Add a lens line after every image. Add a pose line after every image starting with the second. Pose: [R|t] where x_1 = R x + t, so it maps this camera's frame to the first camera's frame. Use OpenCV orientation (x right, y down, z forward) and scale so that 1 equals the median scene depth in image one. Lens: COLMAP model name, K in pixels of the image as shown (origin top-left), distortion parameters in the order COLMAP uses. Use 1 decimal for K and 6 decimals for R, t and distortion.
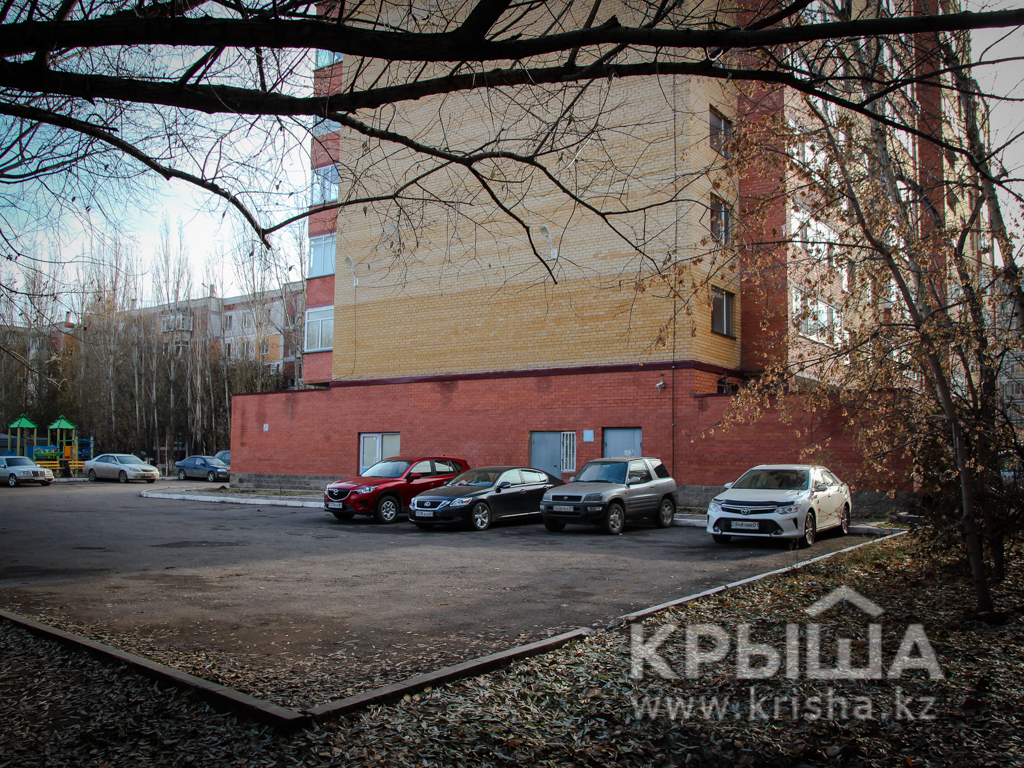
lens RADIAL K [[958.4, 0, 512.0], [0, 958.4, 384.0], [0, 0, 1]] dist [-0.109436, 0.101970]
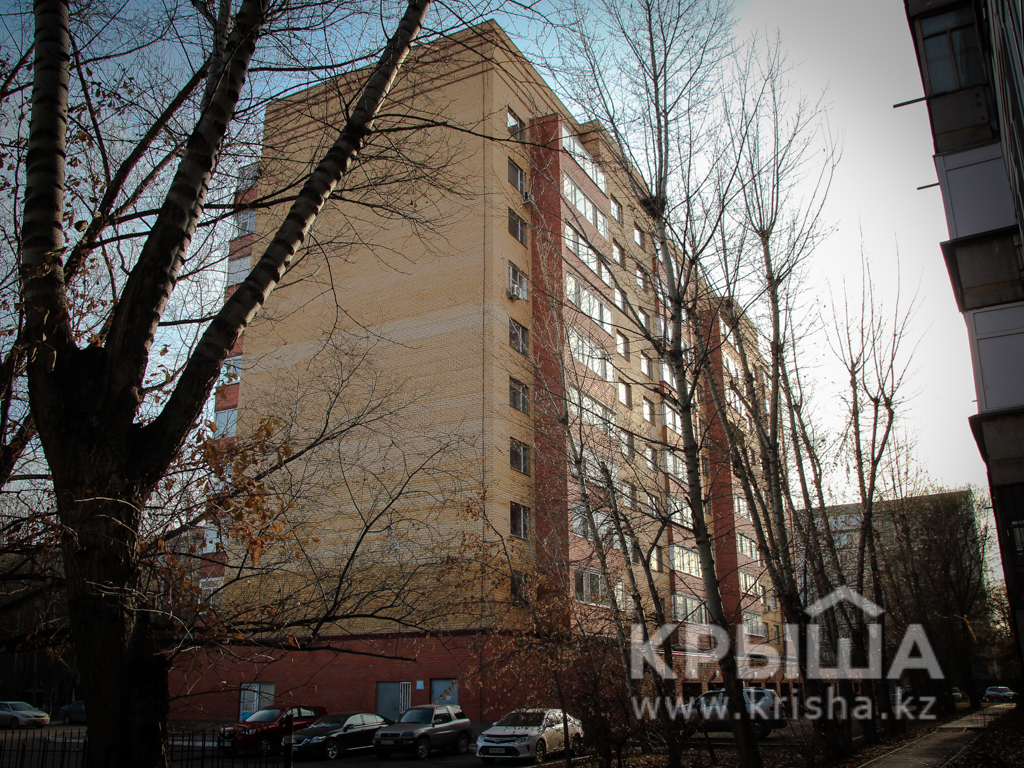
lens RADIAL K [[958.4, 0, 512.0], [0, 958.4, 384.0], [0, 0, 1]] dist [-0.109436, 0.101970]
pose [[0.991976, 0.014104, 0.125640, 0.048290], [0.015438, 0.972809, -0.231092, -0.061956], [-0.125483, 0.231177, 0.964786, -0.504860]]
